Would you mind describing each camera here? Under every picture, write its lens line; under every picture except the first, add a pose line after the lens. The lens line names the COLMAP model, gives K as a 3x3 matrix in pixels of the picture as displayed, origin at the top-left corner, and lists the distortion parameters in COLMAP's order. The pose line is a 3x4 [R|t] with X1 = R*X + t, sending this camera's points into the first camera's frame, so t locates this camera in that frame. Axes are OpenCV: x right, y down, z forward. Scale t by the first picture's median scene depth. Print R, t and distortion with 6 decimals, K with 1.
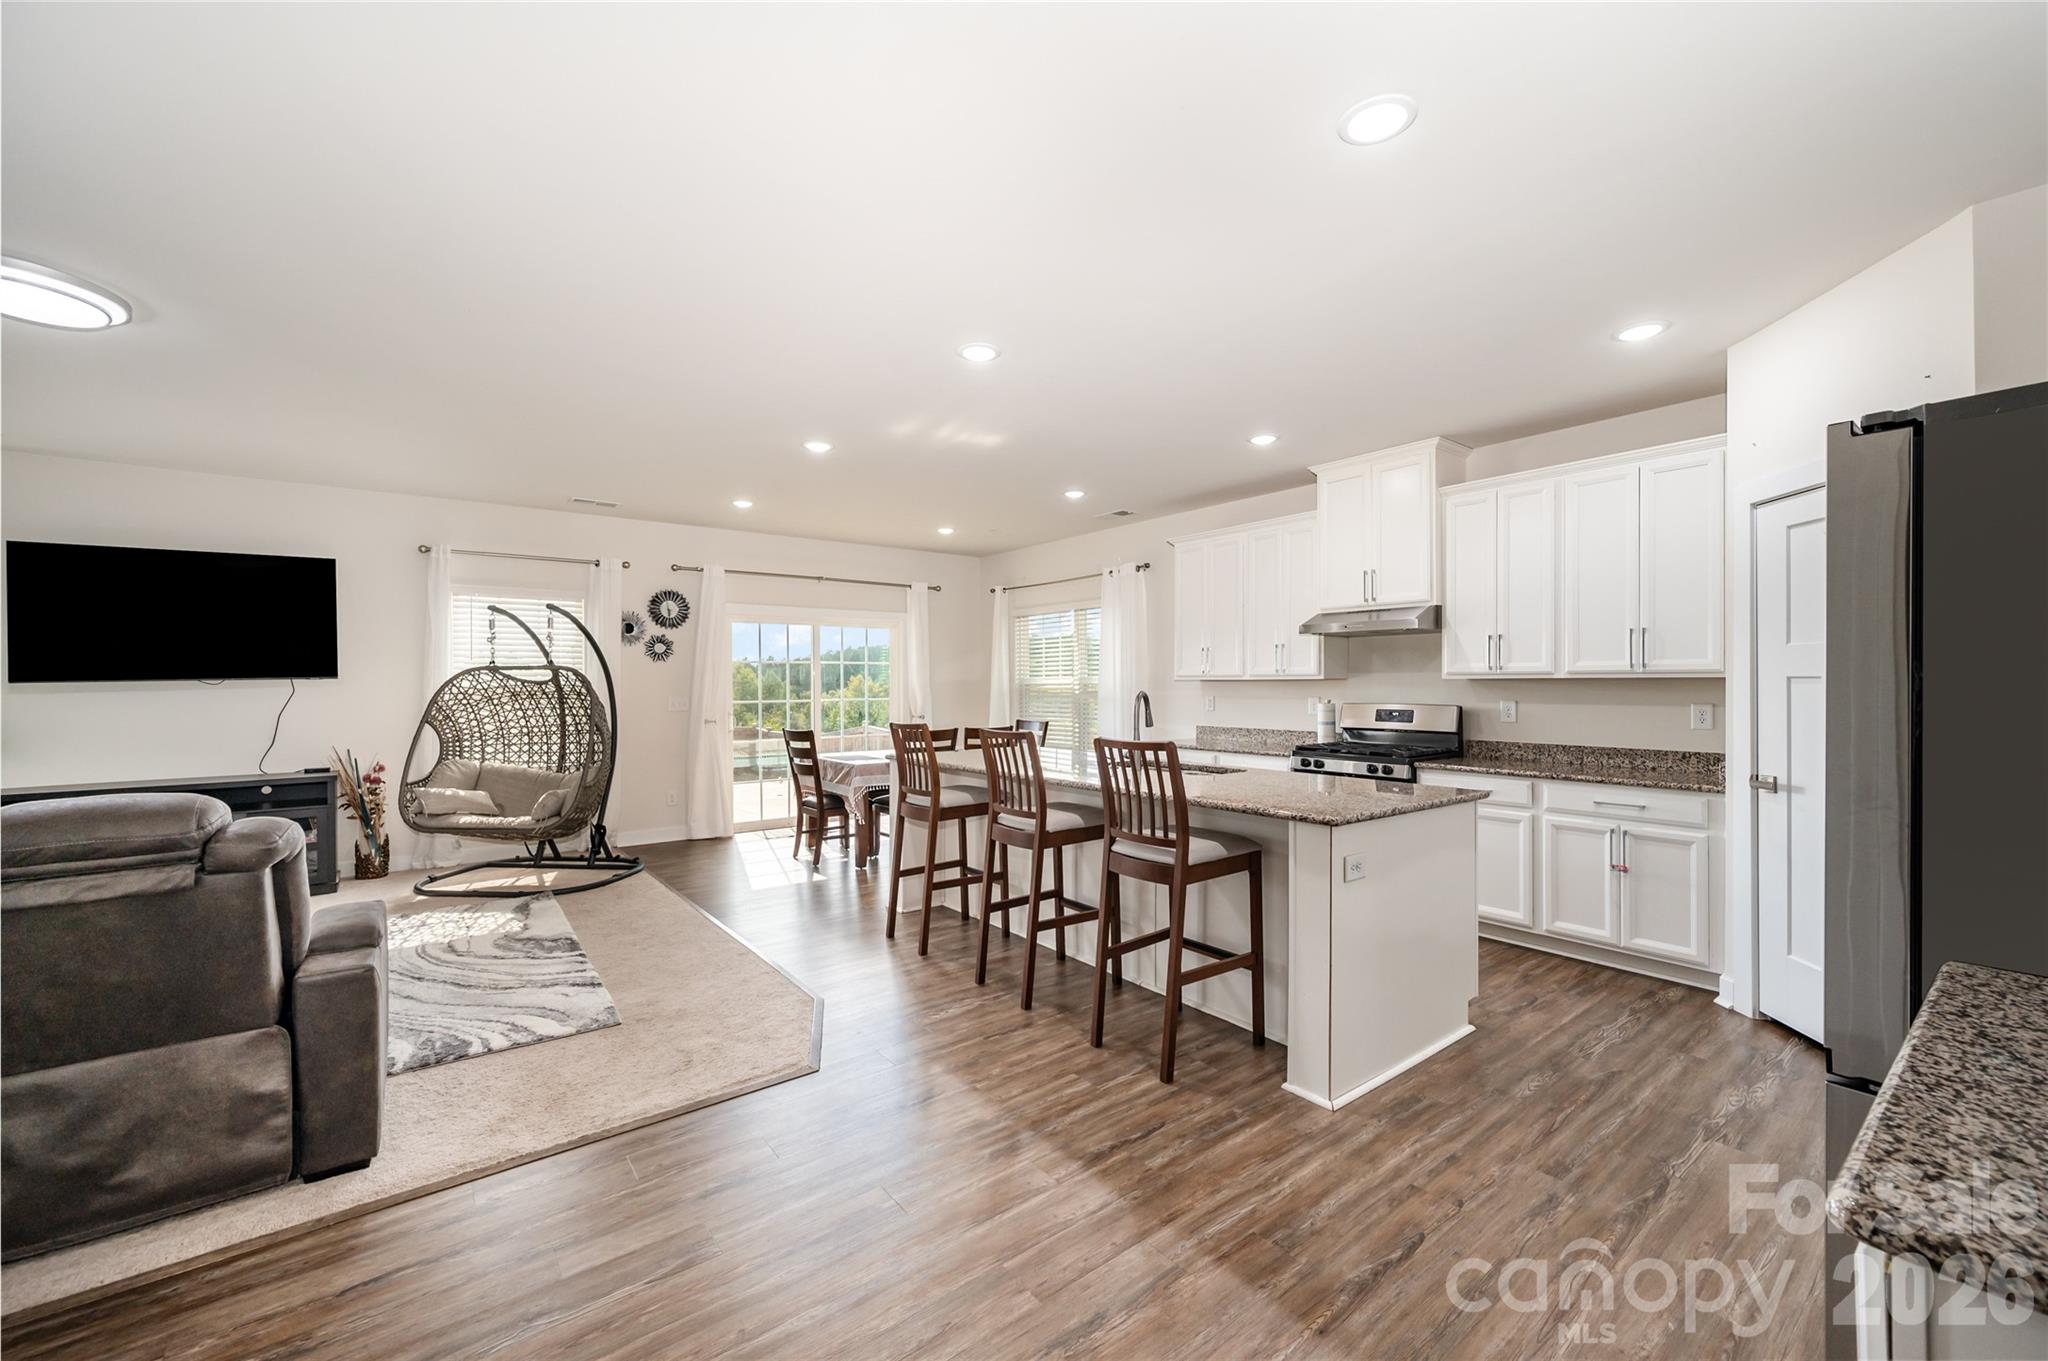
lens RADIAL K [[811.6, 0, 1029.4], [0, 811.6, 679.3], [0, 0, 1]] dist [-0.000058, -0.000270]
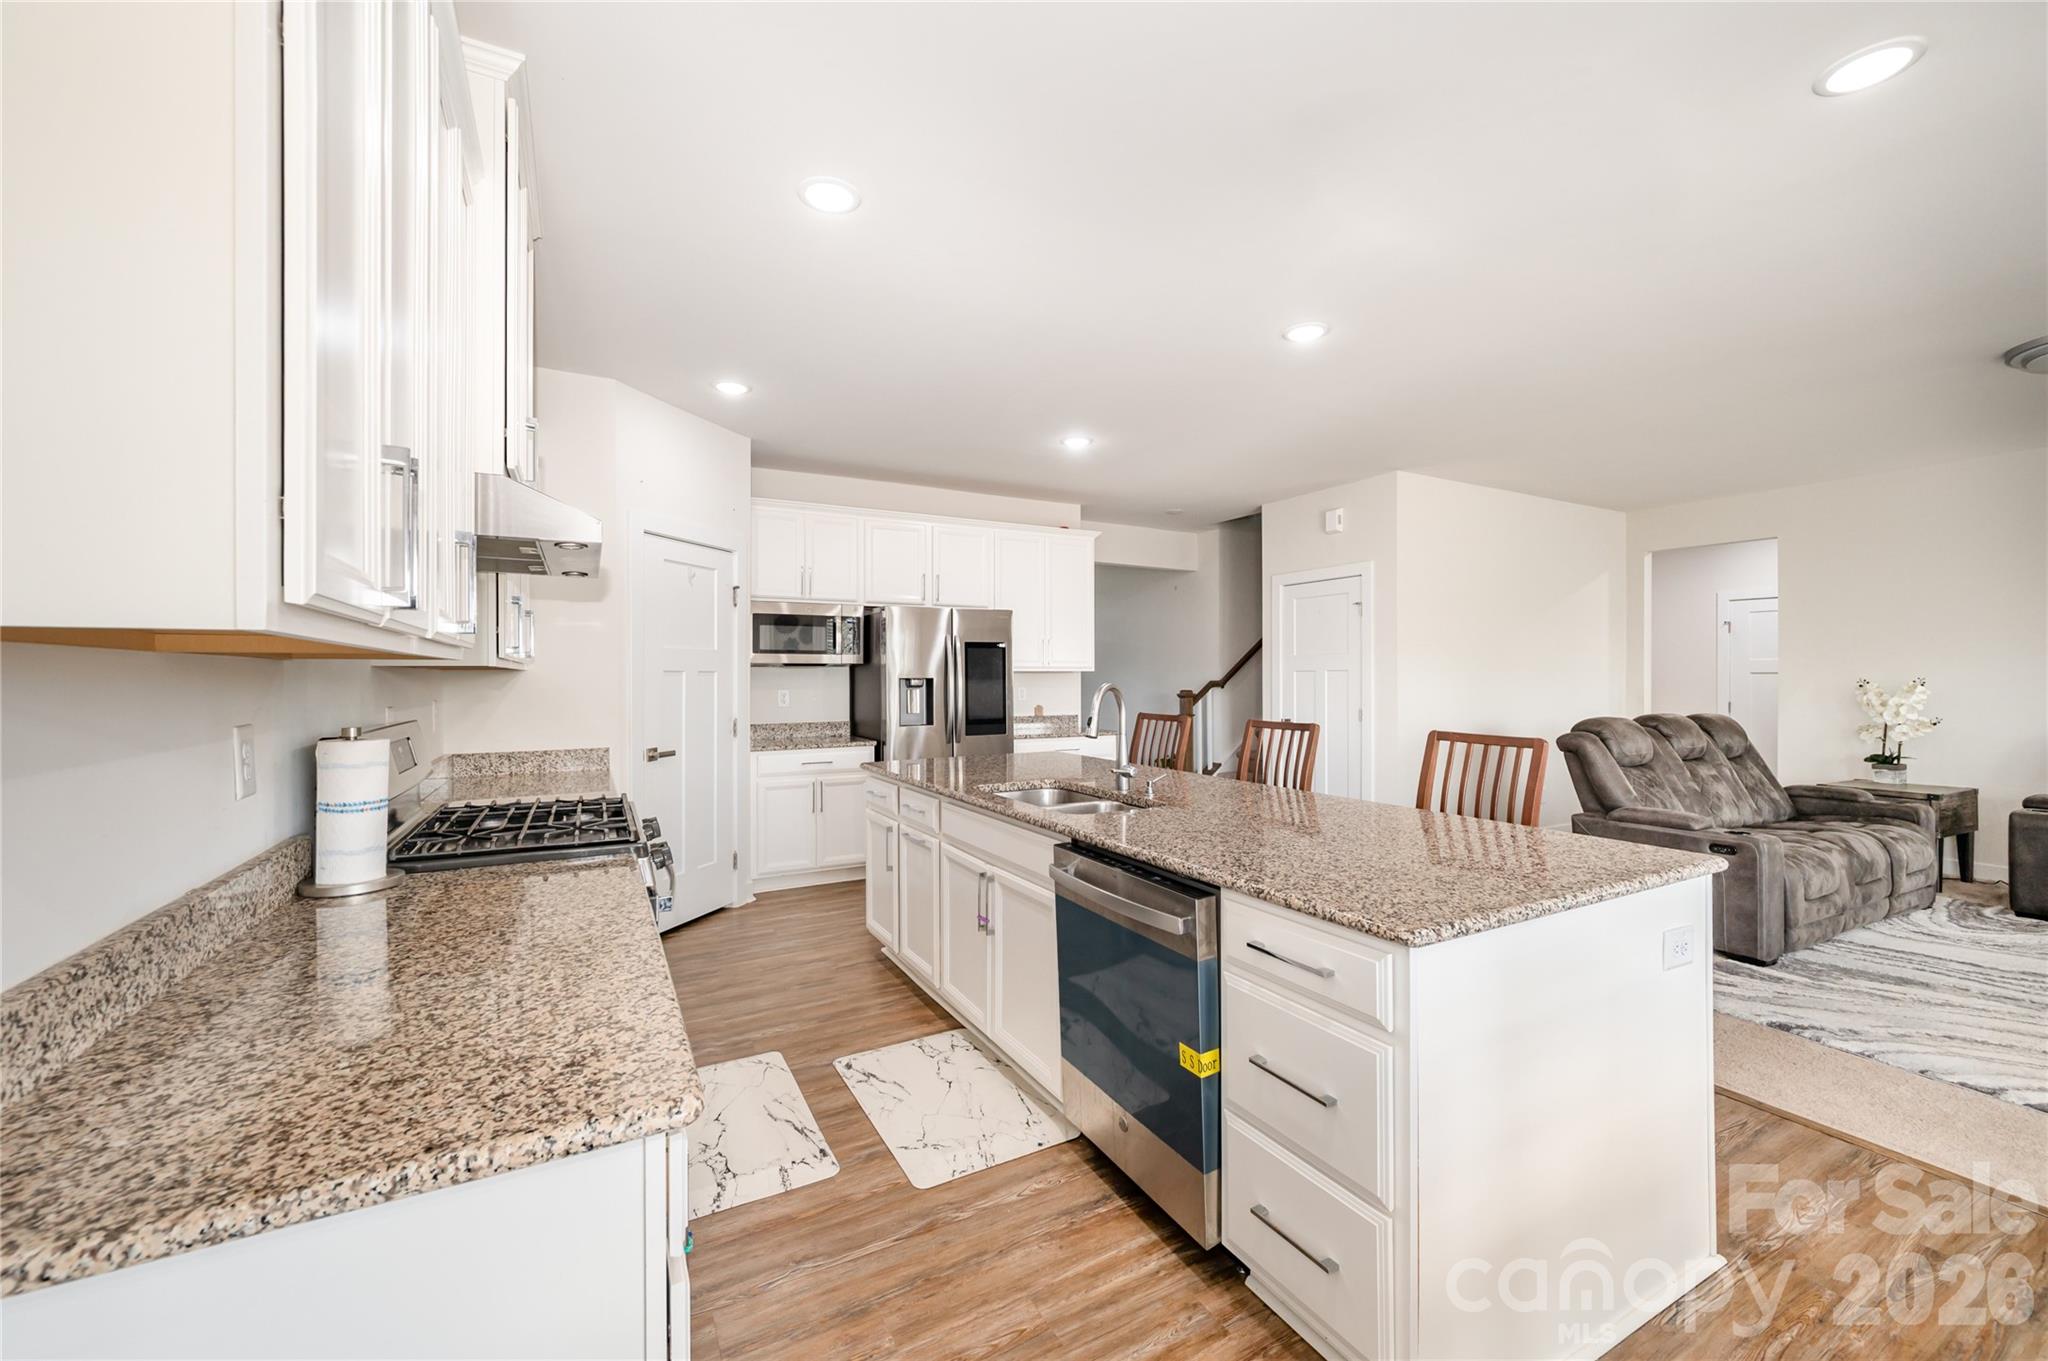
lens RADIAL K [[811.6, 0, 1021.4], [0, 811.6, 673.7], [0, 0, 1]] dist [-0.000058, -0.000270]
pose [[-0.987747, 0.003669, 0.156020, 0.081636], [0.002969, 0.999984, -0.004717, 0.006434], [-0.156035, -0.004196, -0.987743, 1.293463]]
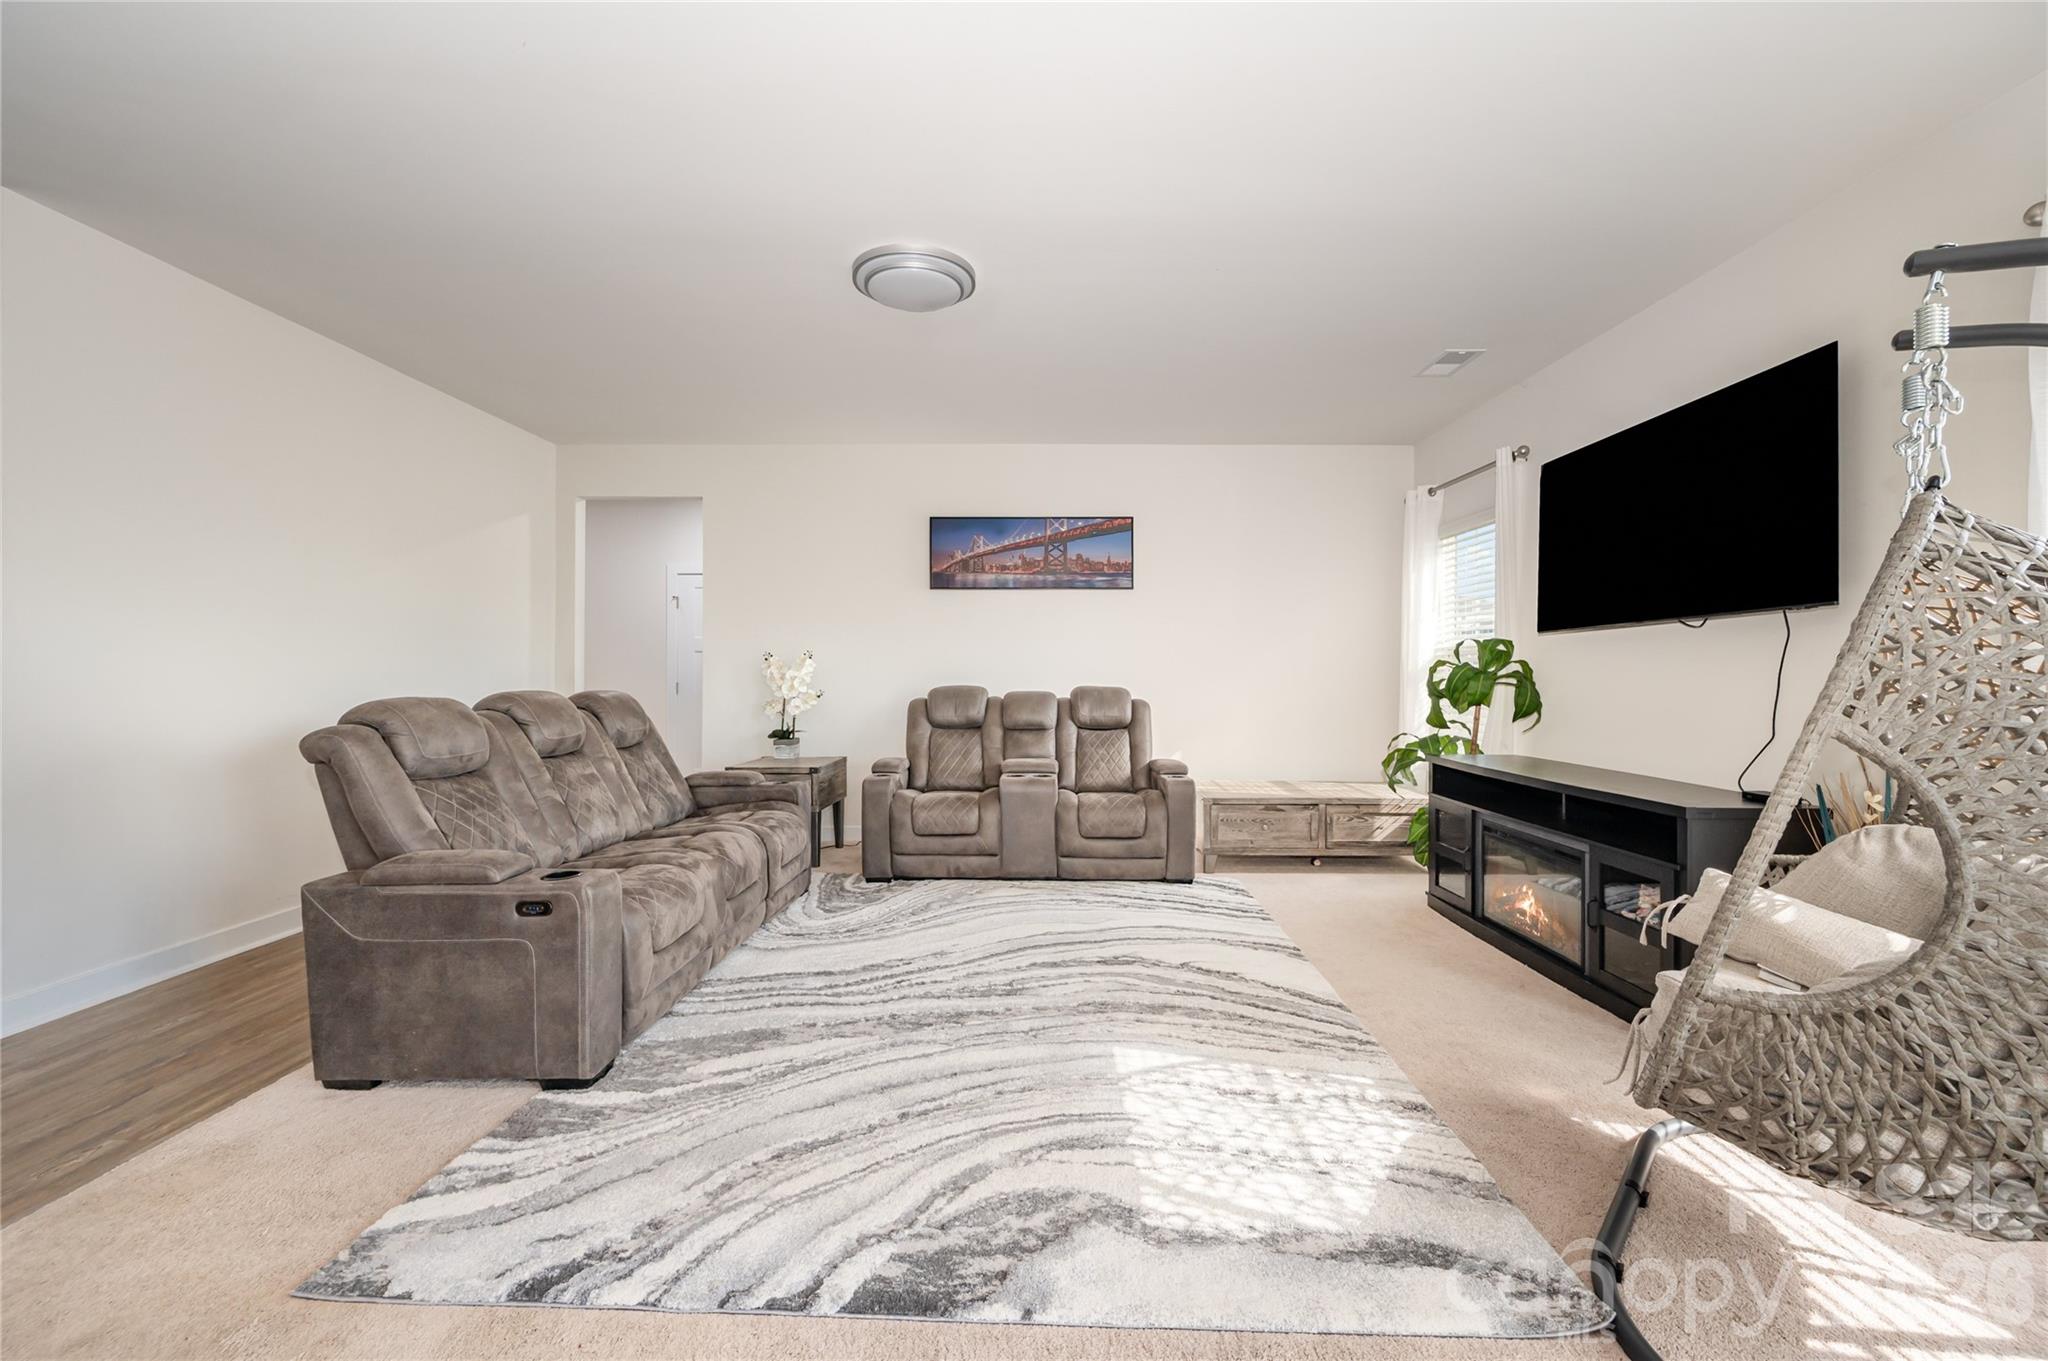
lens RADIAL K [[811.6, 0, 1027.2], [0, 811.6, 667.0], [0, 0, 1]] dist [-0.000058, -0.000270]
pose [[-0.618248, 0.000522, -0.785983, -0.233923], [0.004469, 0.999986, -0.002851, 0.034225], [0.785971, -0.005275, -0.618241, 0.967060]]
